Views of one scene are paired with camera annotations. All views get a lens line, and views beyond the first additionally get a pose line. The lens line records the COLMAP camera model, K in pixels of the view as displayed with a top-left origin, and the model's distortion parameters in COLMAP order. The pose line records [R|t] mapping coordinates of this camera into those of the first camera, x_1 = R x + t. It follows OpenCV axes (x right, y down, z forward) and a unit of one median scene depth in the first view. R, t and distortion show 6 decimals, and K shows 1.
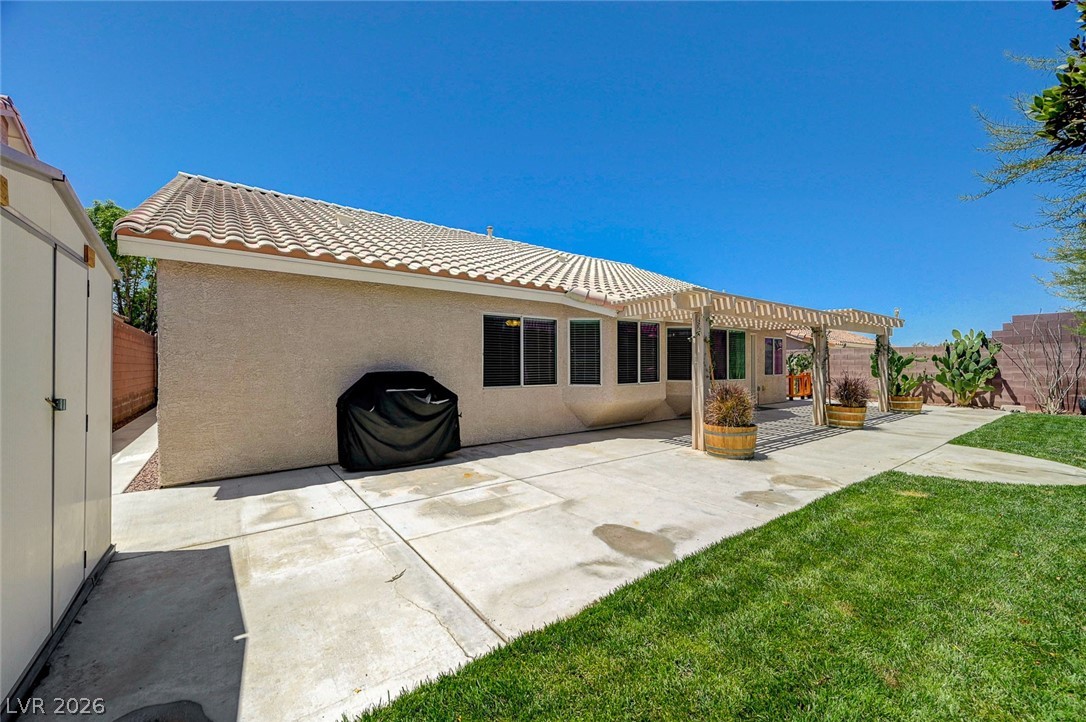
lens RADIAL K [[427.2, 0, 543.2], [0, 427.2, 365.6], [0, 0, 1]] dist [0.001033, 0.000065]
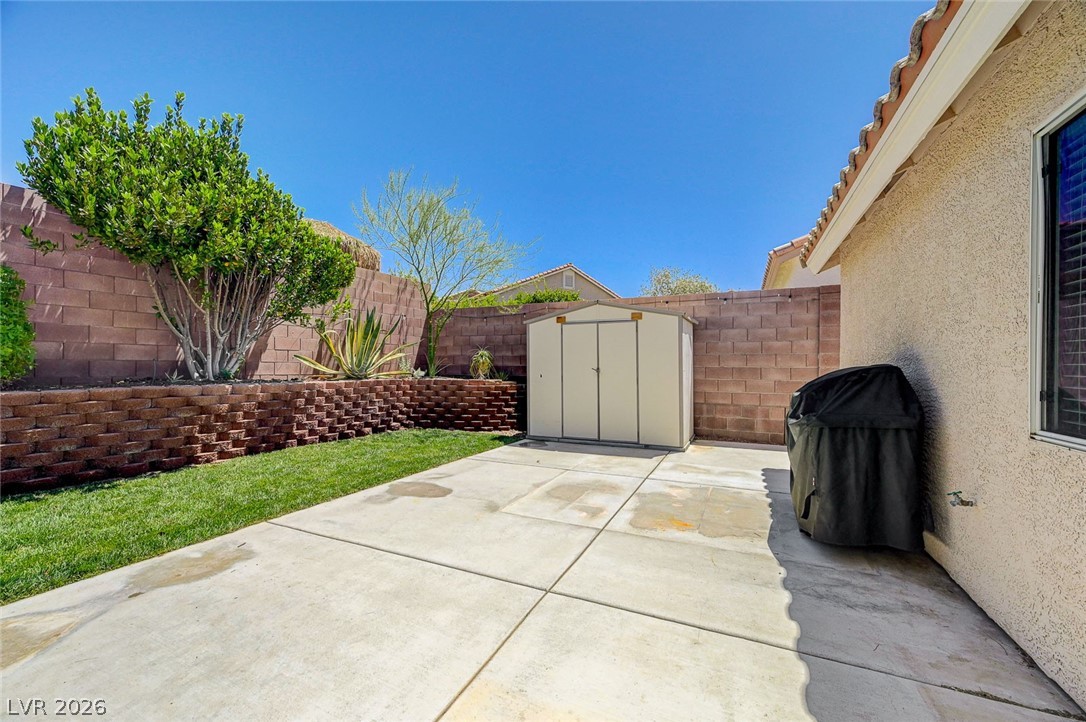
lens RADIAL K [[428.4, 0, 544.8], [0, 428.4, 362.8], [0, 0, 1]] dist [-0.001319, -0.000016]
pose [[-0.881462, -0.006754, -0.472207, 0.360178], [-0.005451, 0.999977, -0.004128, 0.021538], [0.472224, -0.001065, -0.881478, 1.710236]]
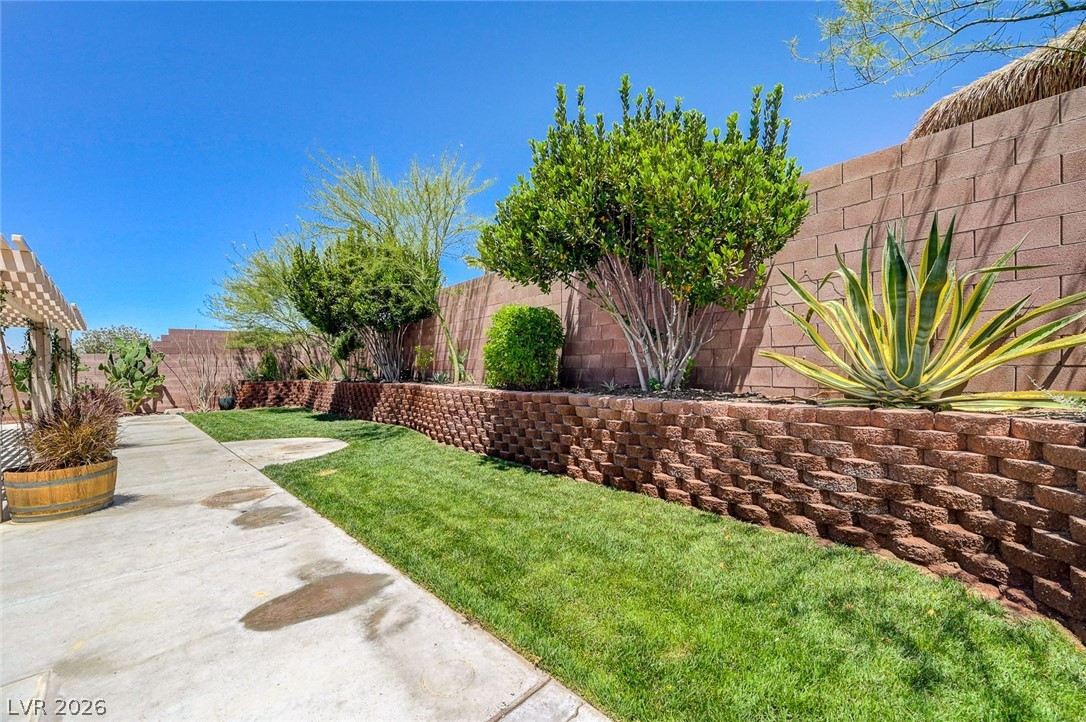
lens RADIAL K [[432.0, 0, 543.0], [0, 432.0, 361.0], [0, 0, 1]] dist [0.004157, 0.000331]
pose [[-0.134103, 0.016381, 0.990832, -0.446210], [0.020271, 0.999699, -0.013784, 0.007727], [-0.990760, 0.018237, -0.134395, 0.520369]]
